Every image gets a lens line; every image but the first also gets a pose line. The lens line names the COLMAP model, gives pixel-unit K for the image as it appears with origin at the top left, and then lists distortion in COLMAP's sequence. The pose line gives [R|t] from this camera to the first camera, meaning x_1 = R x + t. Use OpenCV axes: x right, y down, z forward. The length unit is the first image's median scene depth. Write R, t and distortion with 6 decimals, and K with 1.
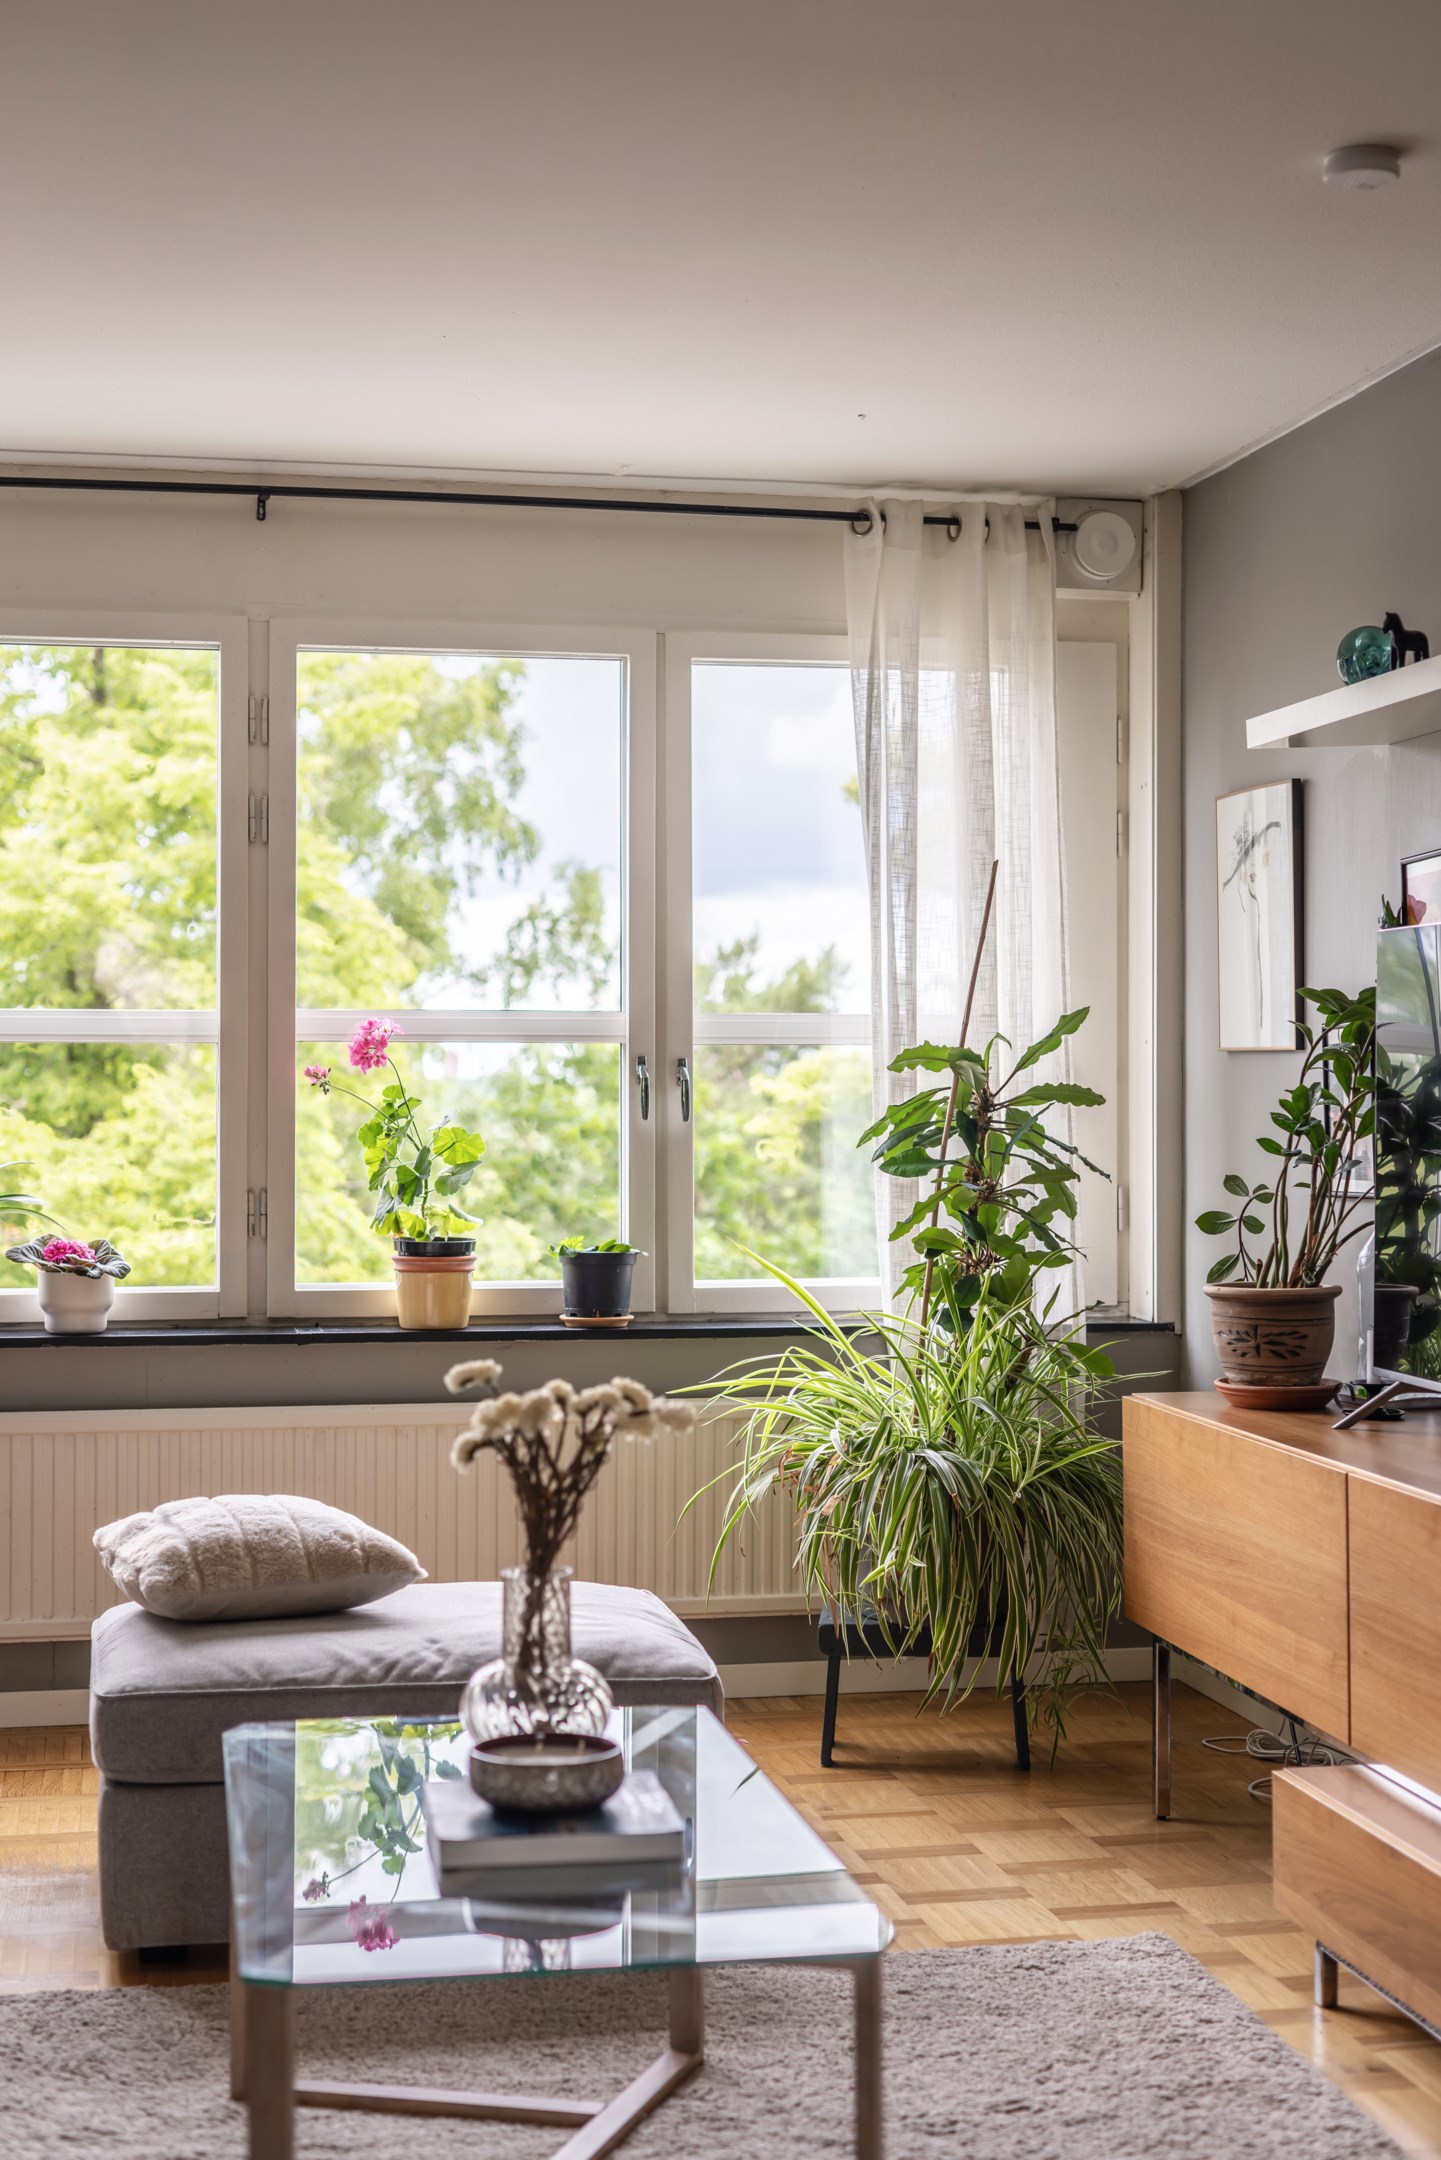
lens RADIAL K [[3021.1, 0, 720.5], [0, 3021.1, 1080.0], [0, 0, 1]] dist [-0.000275, 0.049699]
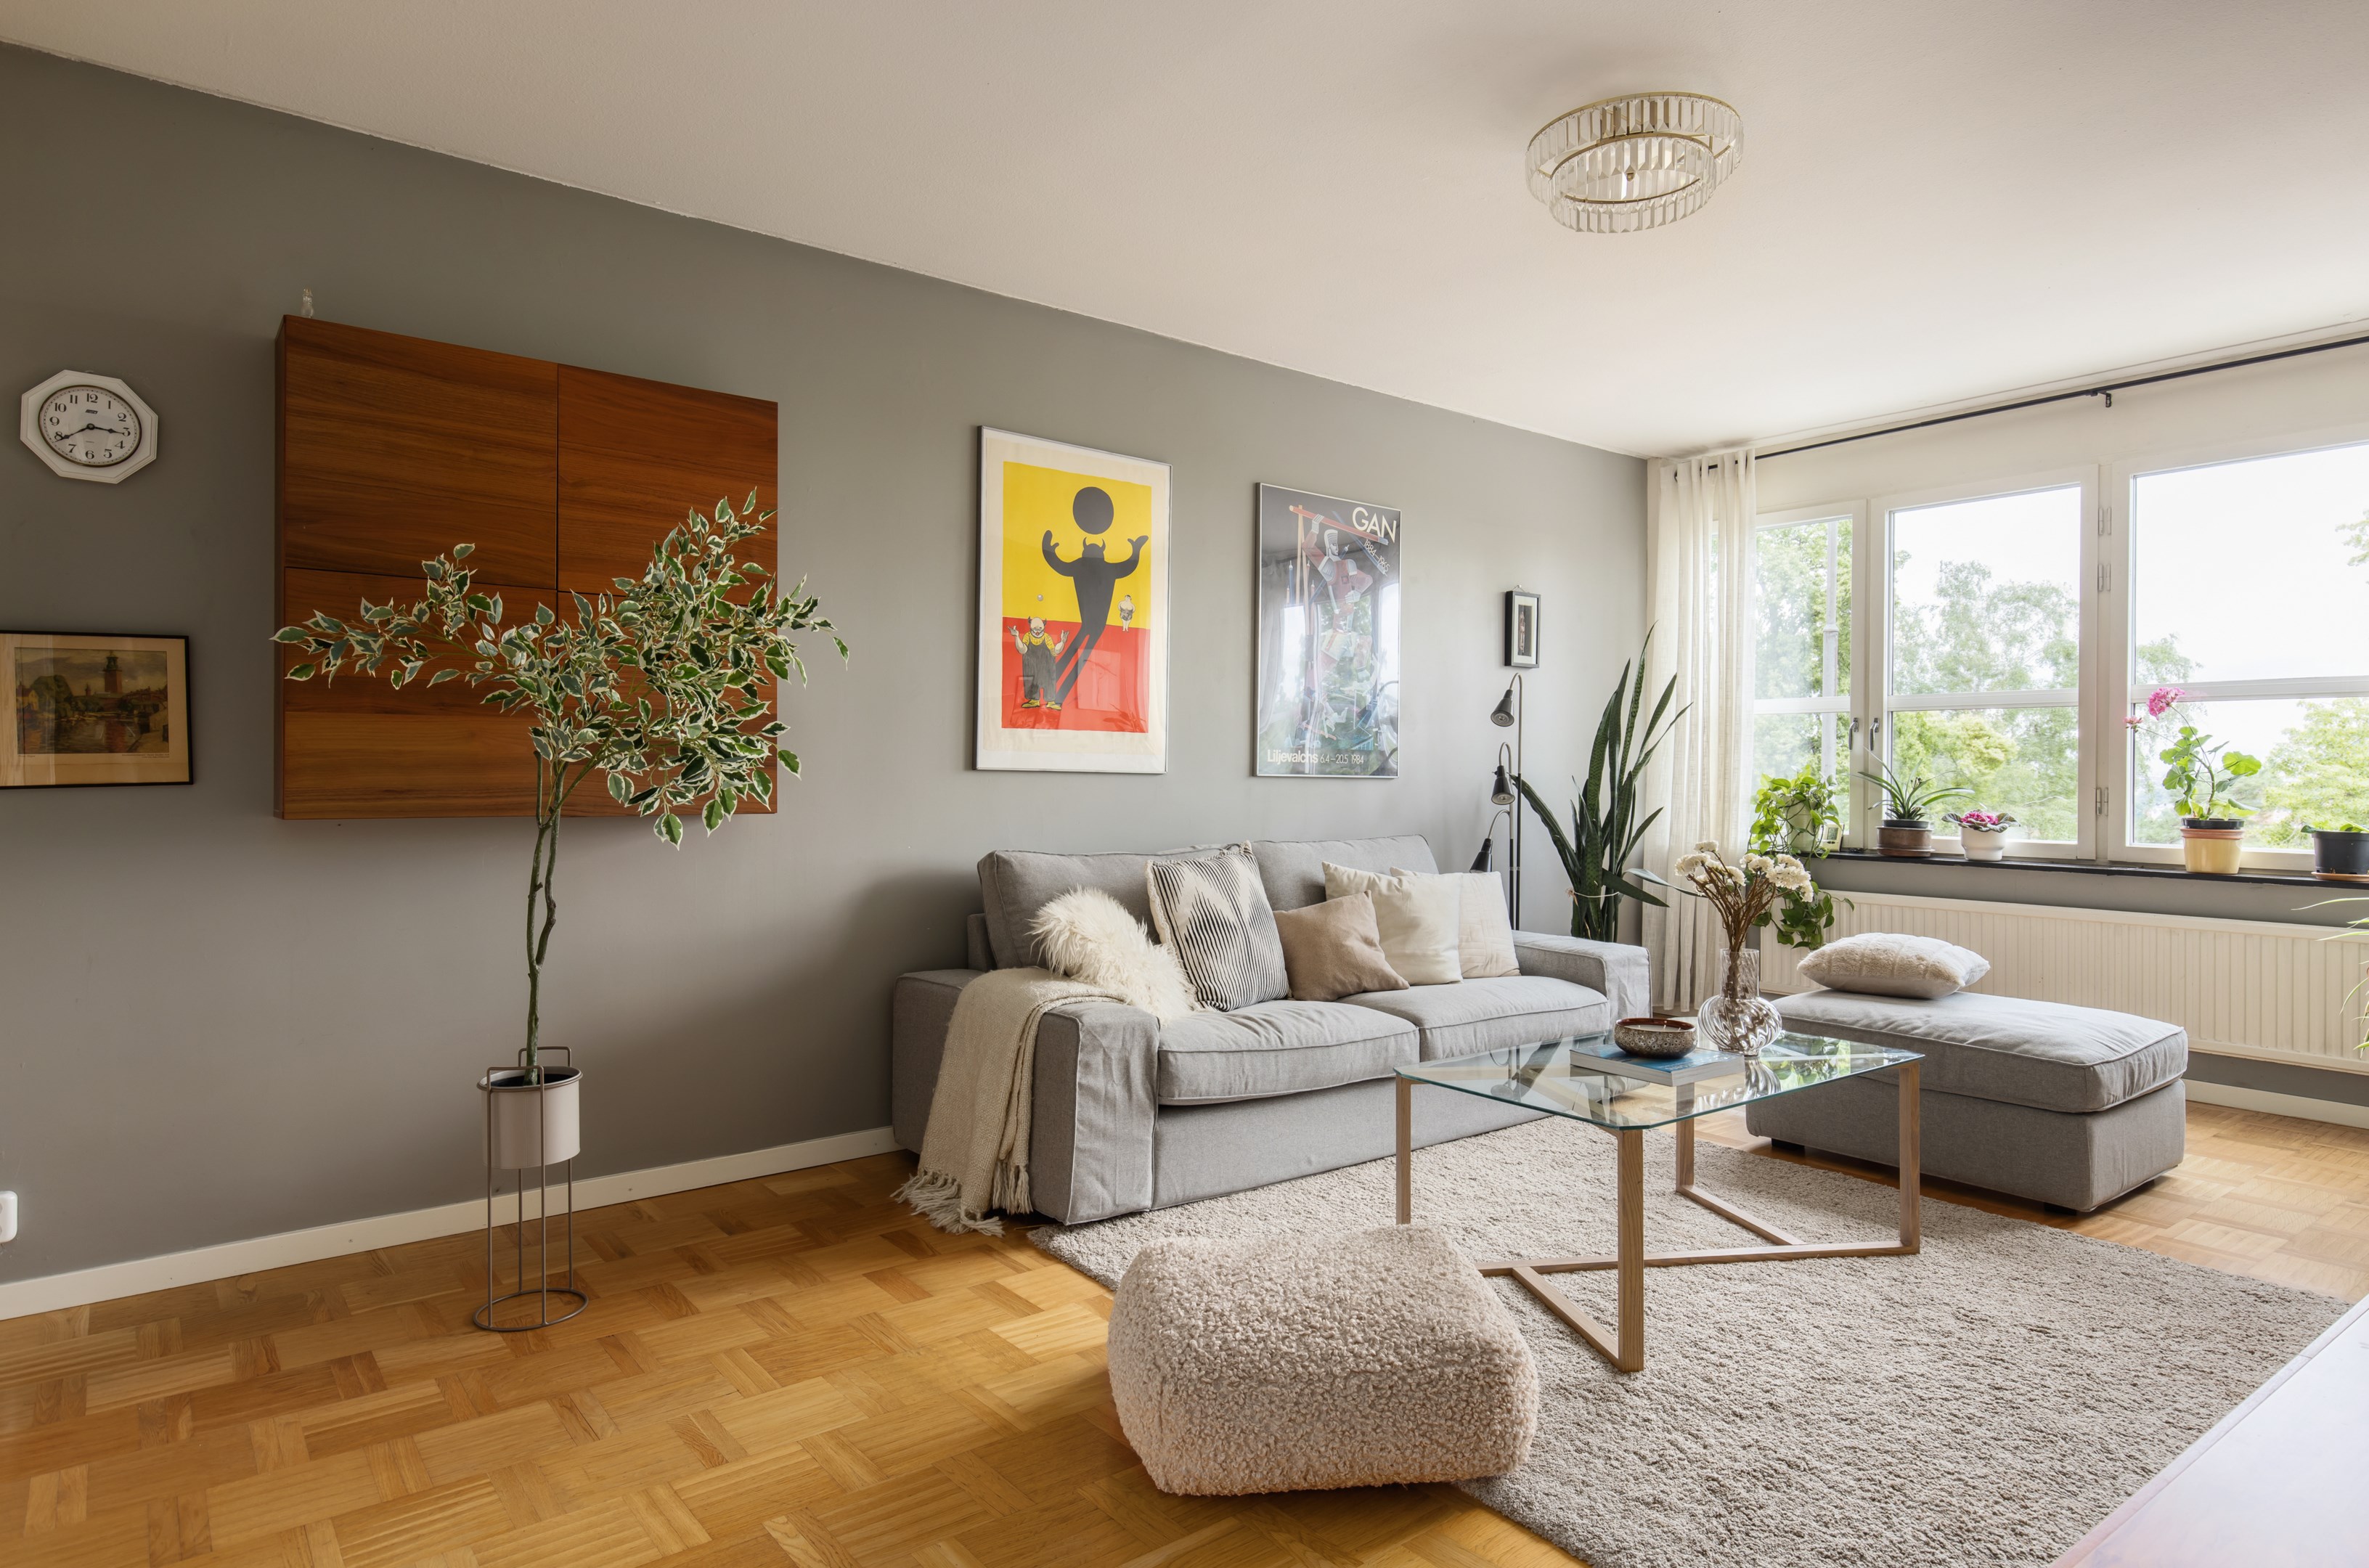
lens RADIAL K [[1352.3, 0, 1184.5], [0, 1352.3, 784.0], [0, 0, 1]] dist [0.007345, 0.000959]
pose [[0.446388, 0.009939, -0.894785, 0.341194], [-0.001303, 0.999944, 0.010458, 0.028105], [0.894839, -0.003502, 0.446376, 0.175447]]
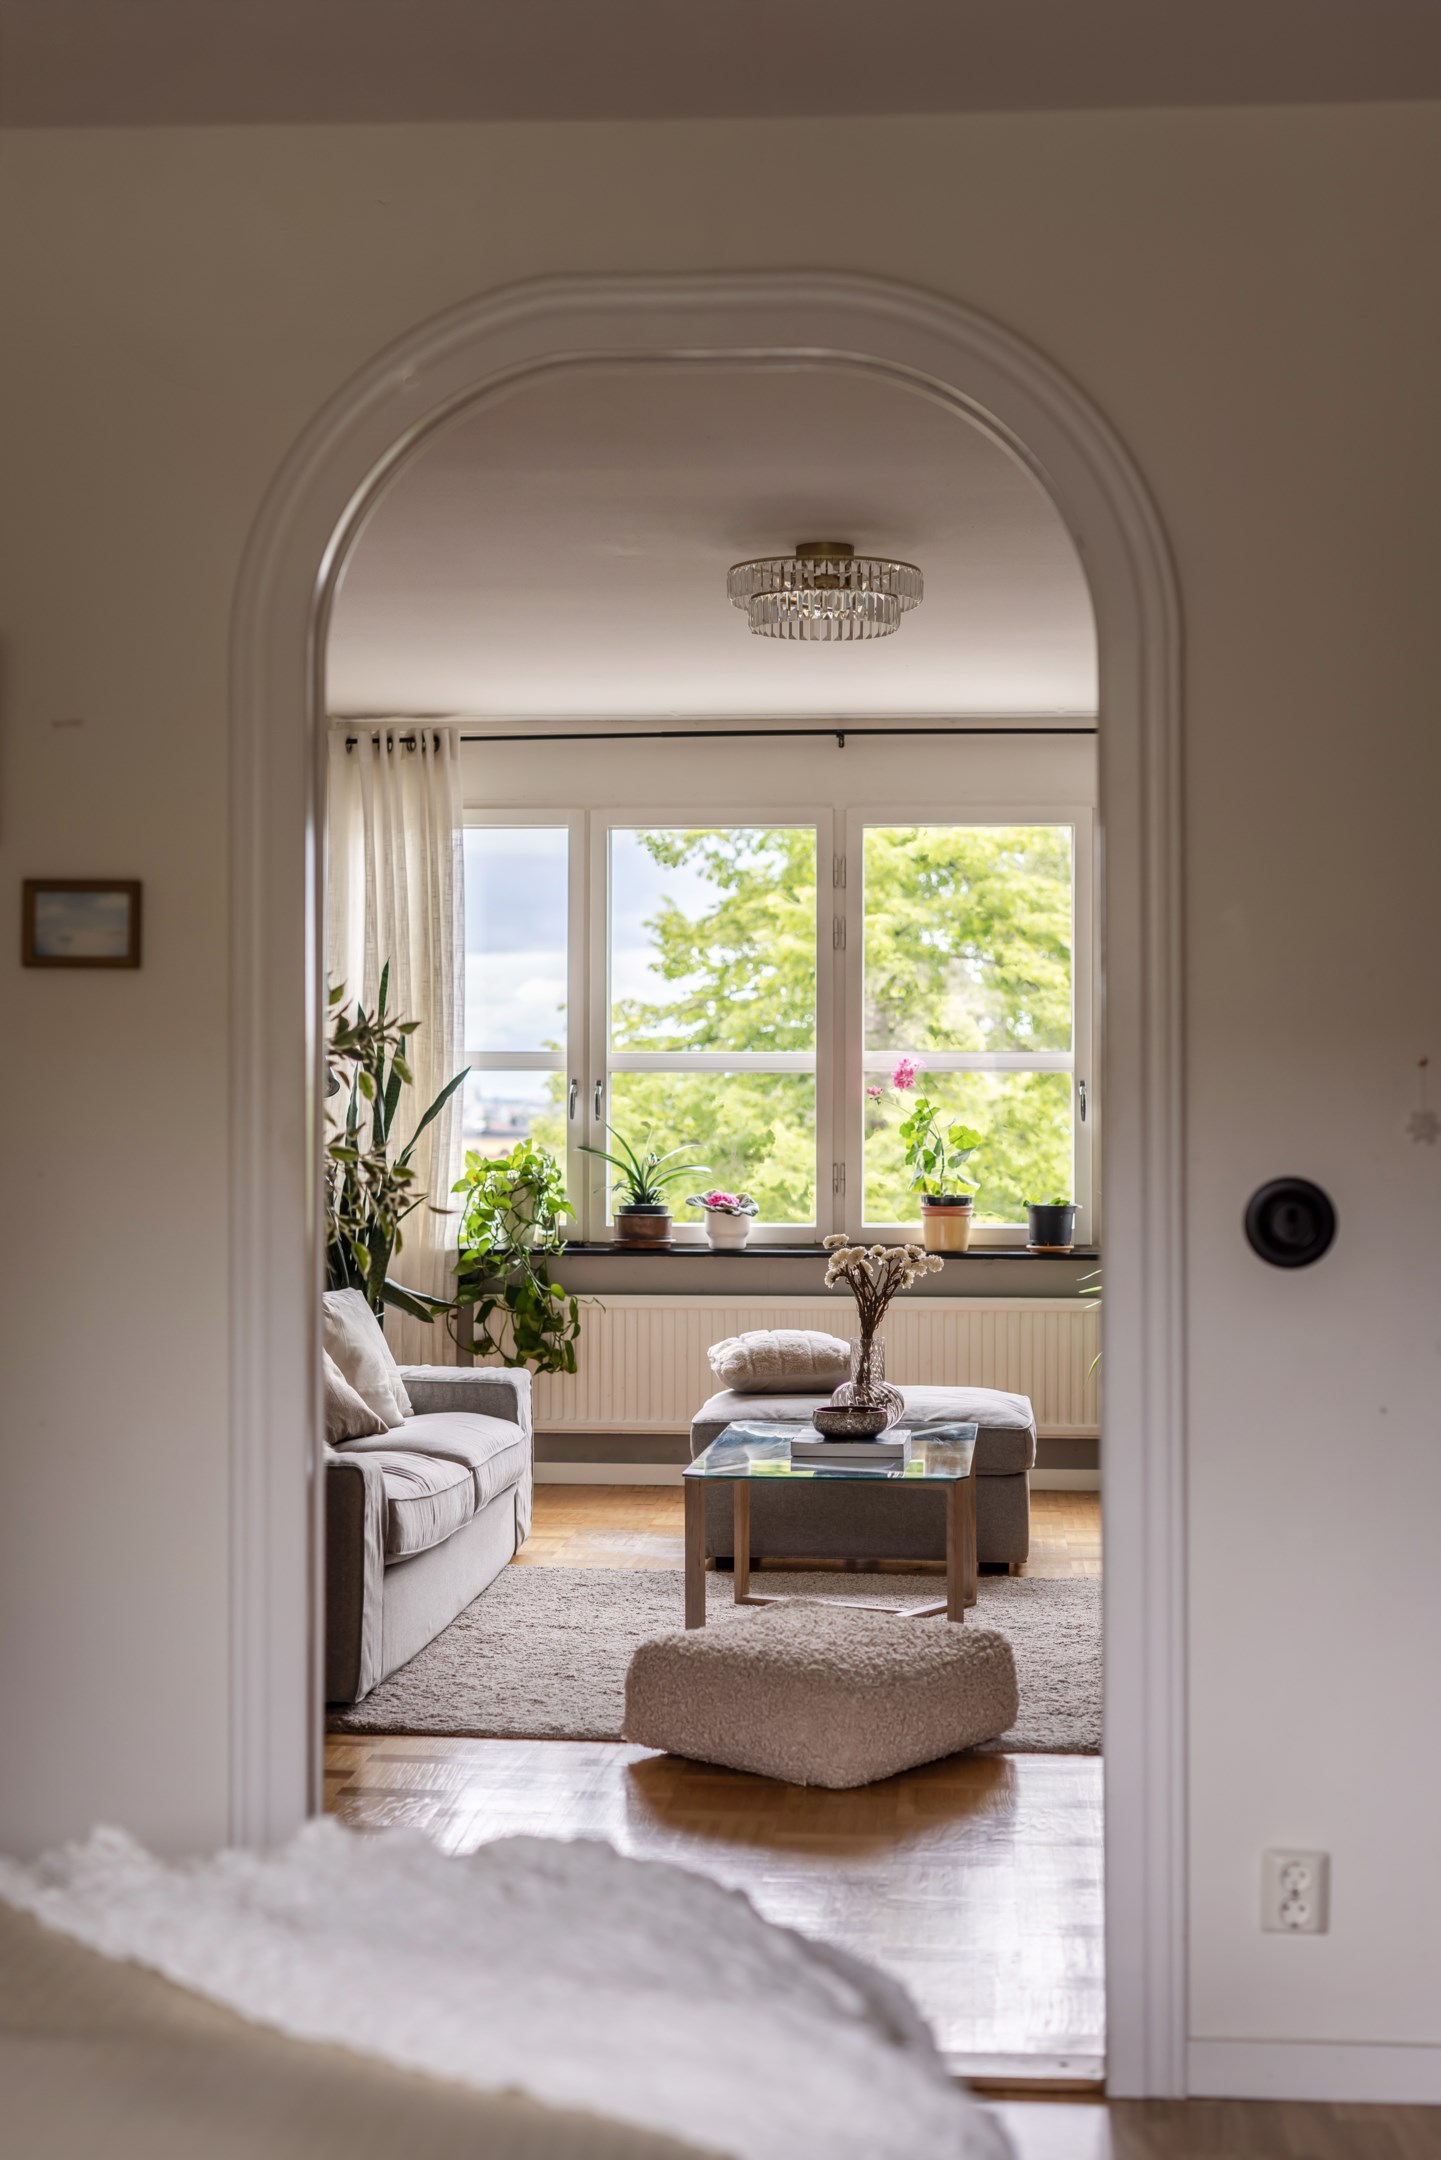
lens RADIAL K [[3021.1, 0, 720.5], [0, 3021.1, 1080.0], [0, 0, 1]] dist [-0.000275, 0.049699]
pose [[0.960195, -0.000629, -0.279331, 0.253017], [-0.000412, 0.999993, -0.003669, -0.002829], [0.279332, 0.003638, 0.960188, -0.605423]]
